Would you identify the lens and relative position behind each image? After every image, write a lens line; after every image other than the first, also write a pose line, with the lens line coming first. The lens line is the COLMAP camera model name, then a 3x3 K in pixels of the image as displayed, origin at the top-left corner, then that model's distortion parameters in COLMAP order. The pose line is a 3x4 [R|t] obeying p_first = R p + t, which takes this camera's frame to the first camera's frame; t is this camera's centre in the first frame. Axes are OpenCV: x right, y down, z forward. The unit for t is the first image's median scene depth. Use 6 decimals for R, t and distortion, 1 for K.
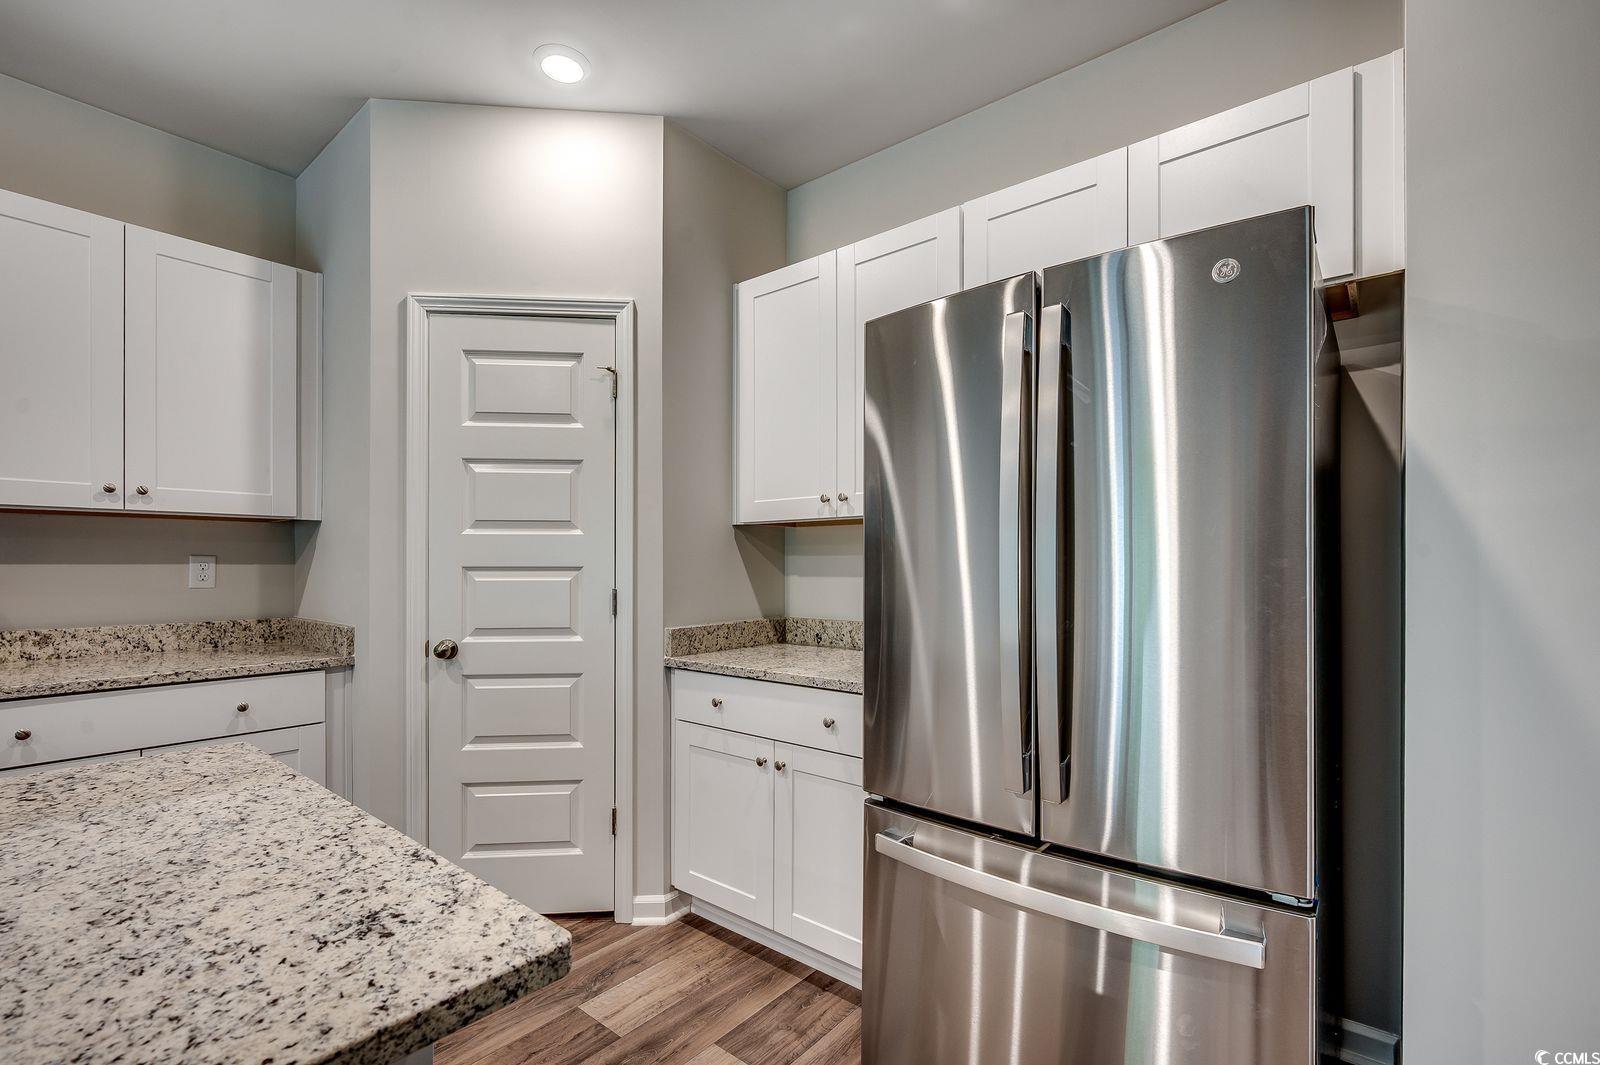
lens RADIAL K [[707.1, 0, 802.8], [0, 707.1, 565.6], [0, 0, 1]] dist [0.001329, 0.000401]
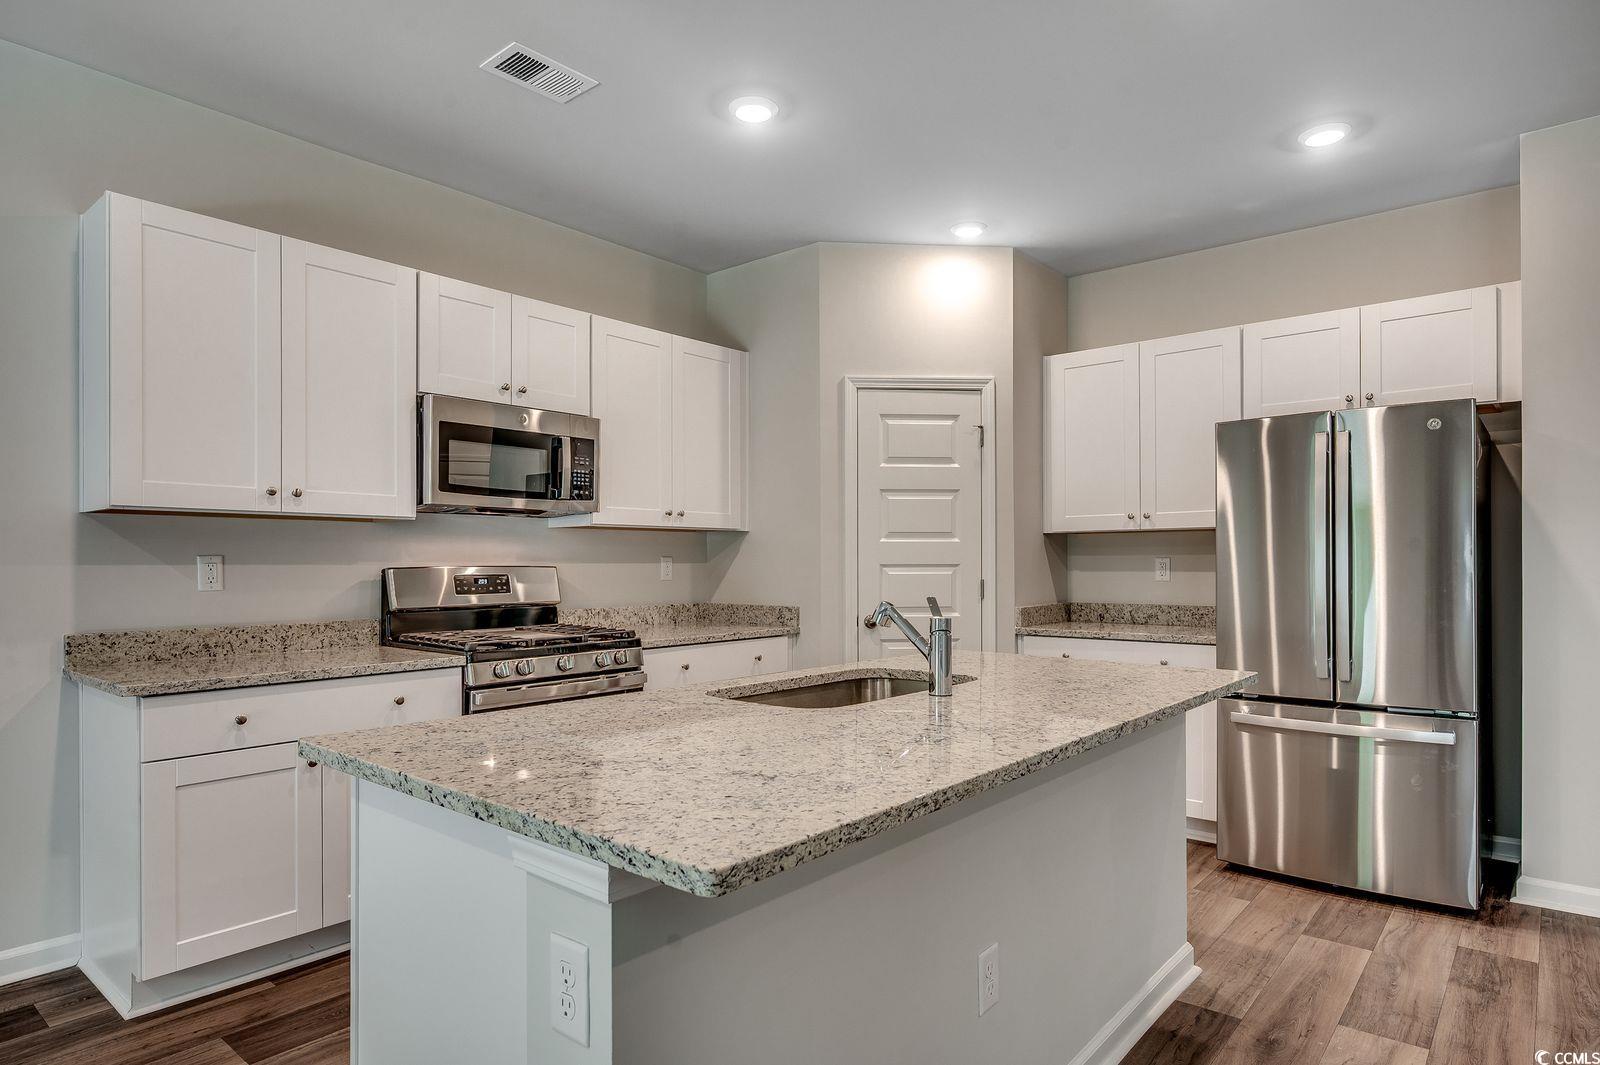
lens RADIAL K [[909.8, 0, 777.6], [0, 909.8, 567.6], [0, 0, 1]] dist [-0.020519, 0.001392]
pose [[0.999657, -0.003399, -0.025962, -0.631210], [0.003462, 0.999991, 0.002397, 0.002932], [0.025954, -0.002486, 0.999660, -0.846240]]
